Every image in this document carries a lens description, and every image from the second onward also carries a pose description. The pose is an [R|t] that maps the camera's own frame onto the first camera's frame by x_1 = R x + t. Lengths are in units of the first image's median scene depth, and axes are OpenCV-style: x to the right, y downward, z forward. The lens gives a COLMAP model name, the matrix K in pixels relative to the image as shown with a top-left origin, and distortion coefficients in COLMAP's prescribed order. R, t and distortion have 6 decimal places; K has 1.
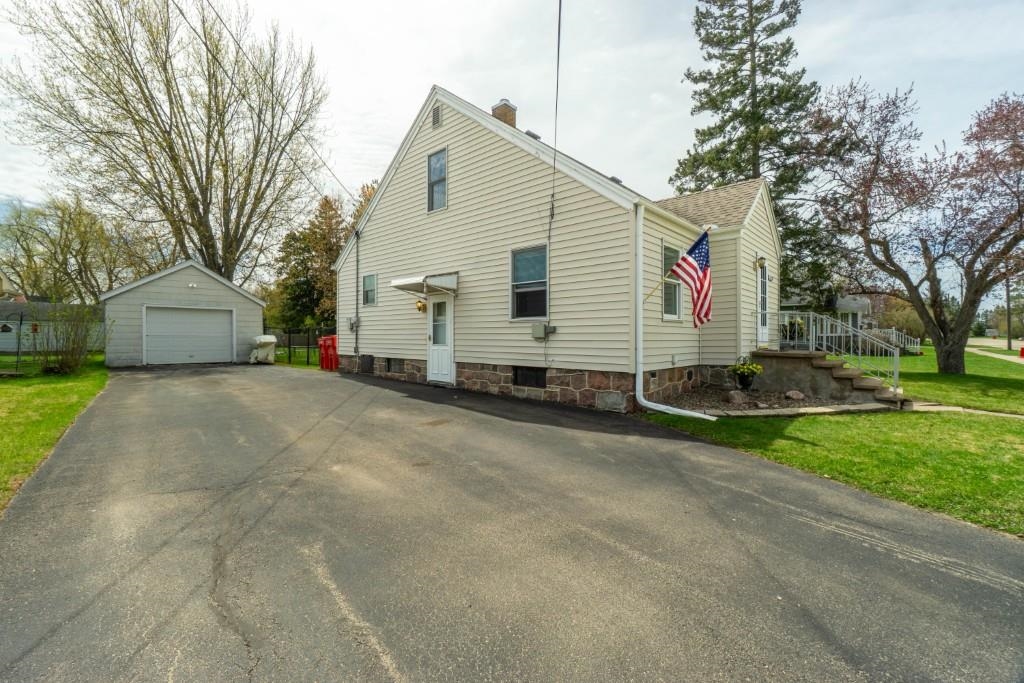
lens RADIAL K [[443.0, 0, 507.0], [0, 443.0, 332.0], [0, 0, 1]] dist [-0.006402, 0.001964]
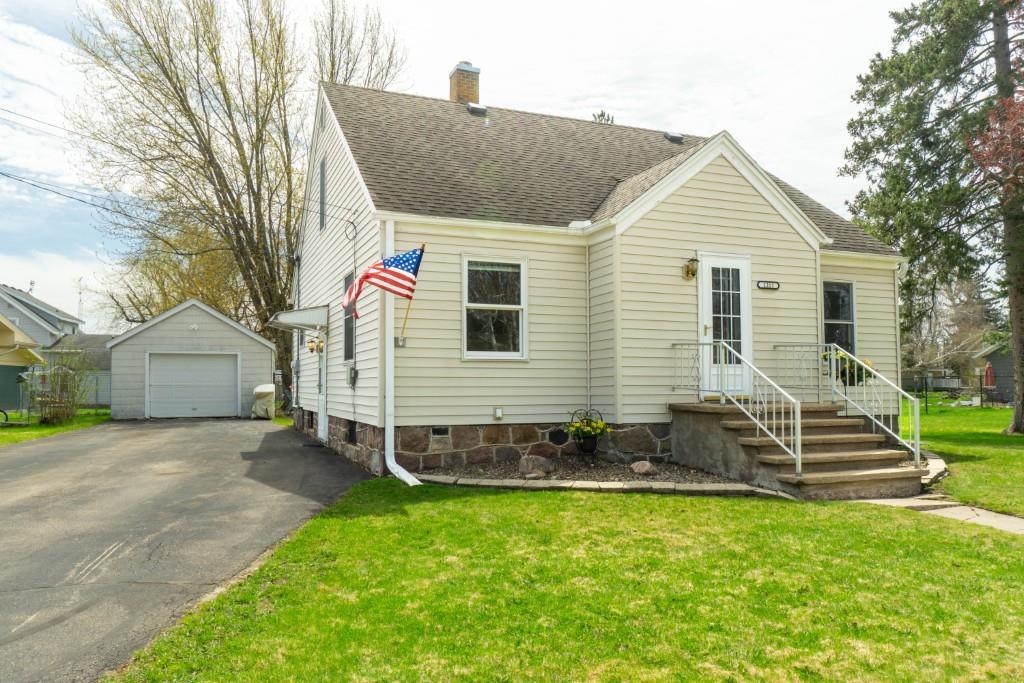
lens RADIAL K [[734.2, 0, 501.8], [0, 734.2, 343.8], [0, 0, 1]] dist [-0.006601, 0.018994]
pose [[0.905232, -0.029417, -0.423899, 0.557971], [0.009730, 0.998774, -0.048534, 0.004327], [0.424807, 0.039809, 0.904408, -0.065751]]
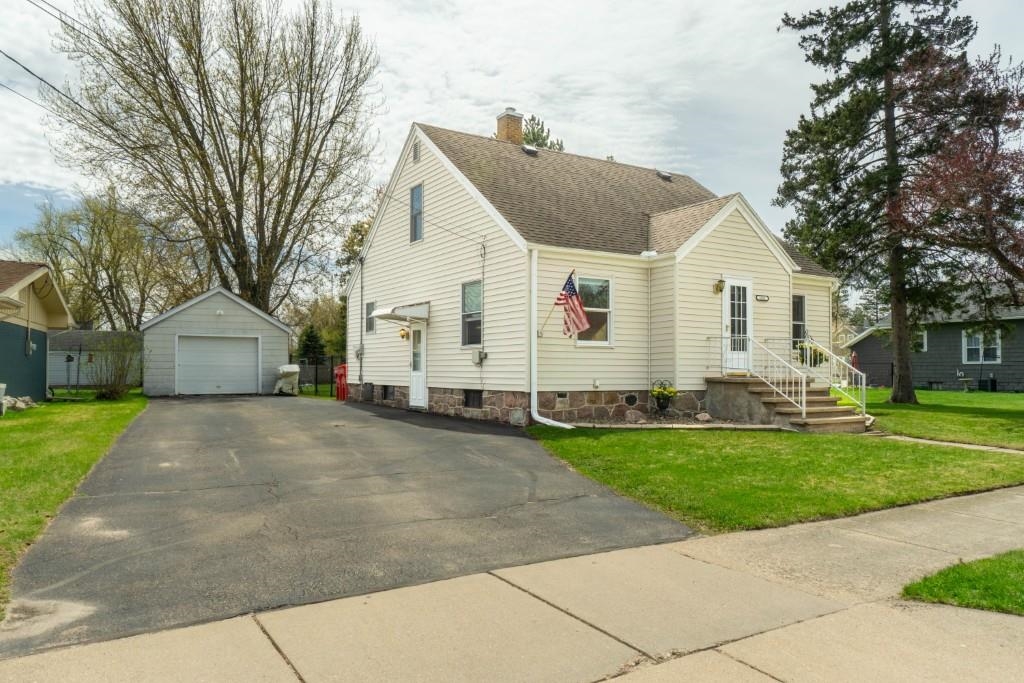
lens RADIAL K [[734.2, 0, 519.1], [0, 734.2, 347.1], [0, 0, 1]] dist [-0.006601, 0.018994]
pose [[0.967634, -0.008268, -0.252223, 0.397764], [0.002724, 0.999747, -0.022323, 0.008905], [0.252343, 0.020913, 0.967412, -0.470987]]
